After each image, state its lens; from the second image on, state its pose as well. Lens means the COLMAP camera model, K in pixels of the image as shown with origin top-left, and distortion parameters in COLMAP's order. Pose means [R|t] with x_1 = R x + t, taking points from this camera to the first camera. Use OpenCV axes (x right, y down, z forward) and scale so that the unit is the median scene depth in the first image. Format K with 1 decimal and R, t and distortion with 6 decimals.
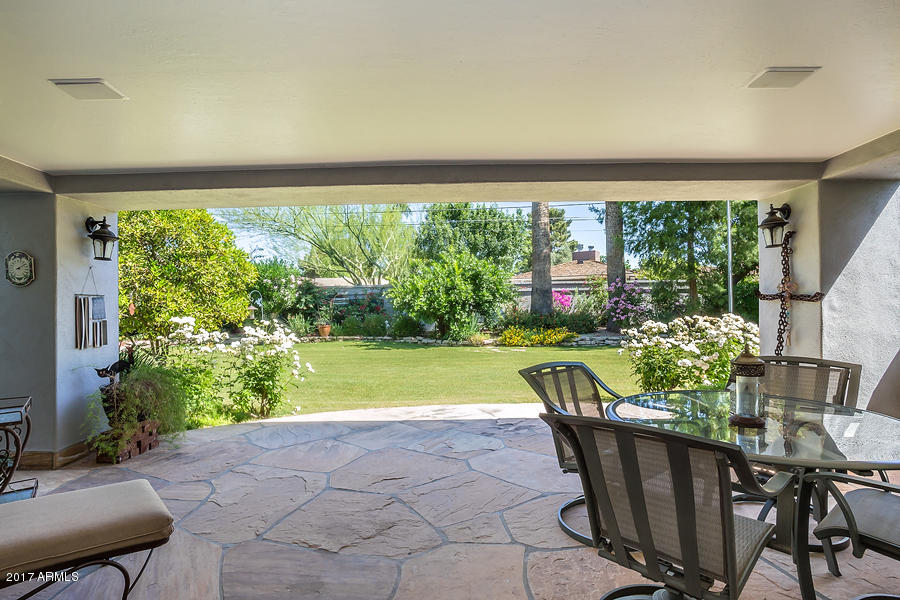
lens RADIAL K [[456.4, 0, 444.2], [0, 456.4, 298.6], [0, 0, 1]] dist [-0.011427, 0.001047]
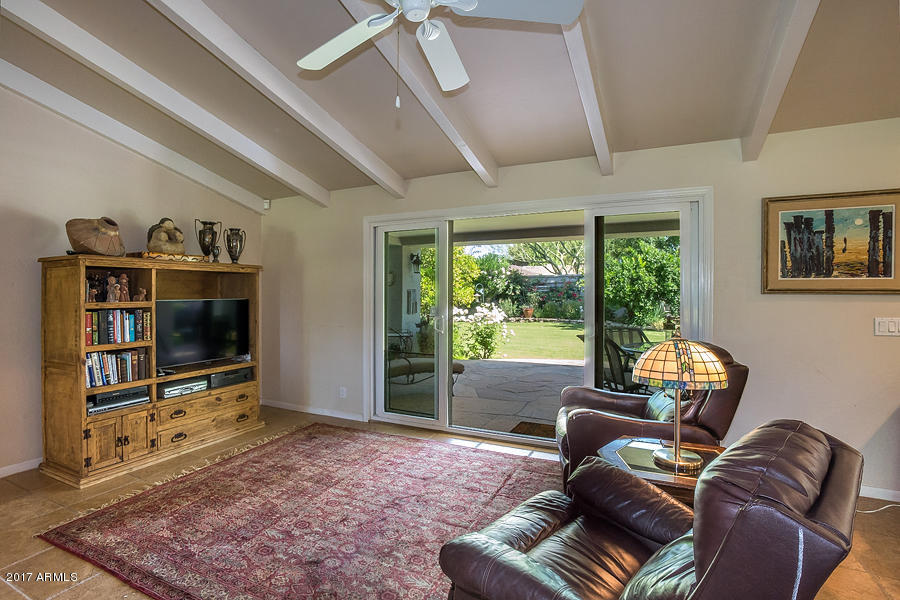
lens RADIAL K [[456.4, 0, 442.1], [0, 456.4, 295.8], [0, 0, 1]] dist [-0.011427, 0.001047]
pose [[0.898421, 0.018236, -0.438756, 0.079106], [-0.006205, 0.999565, 0.028838, -0.011336], [0.439091, -0.023186, 0.898143, -0.234838]]
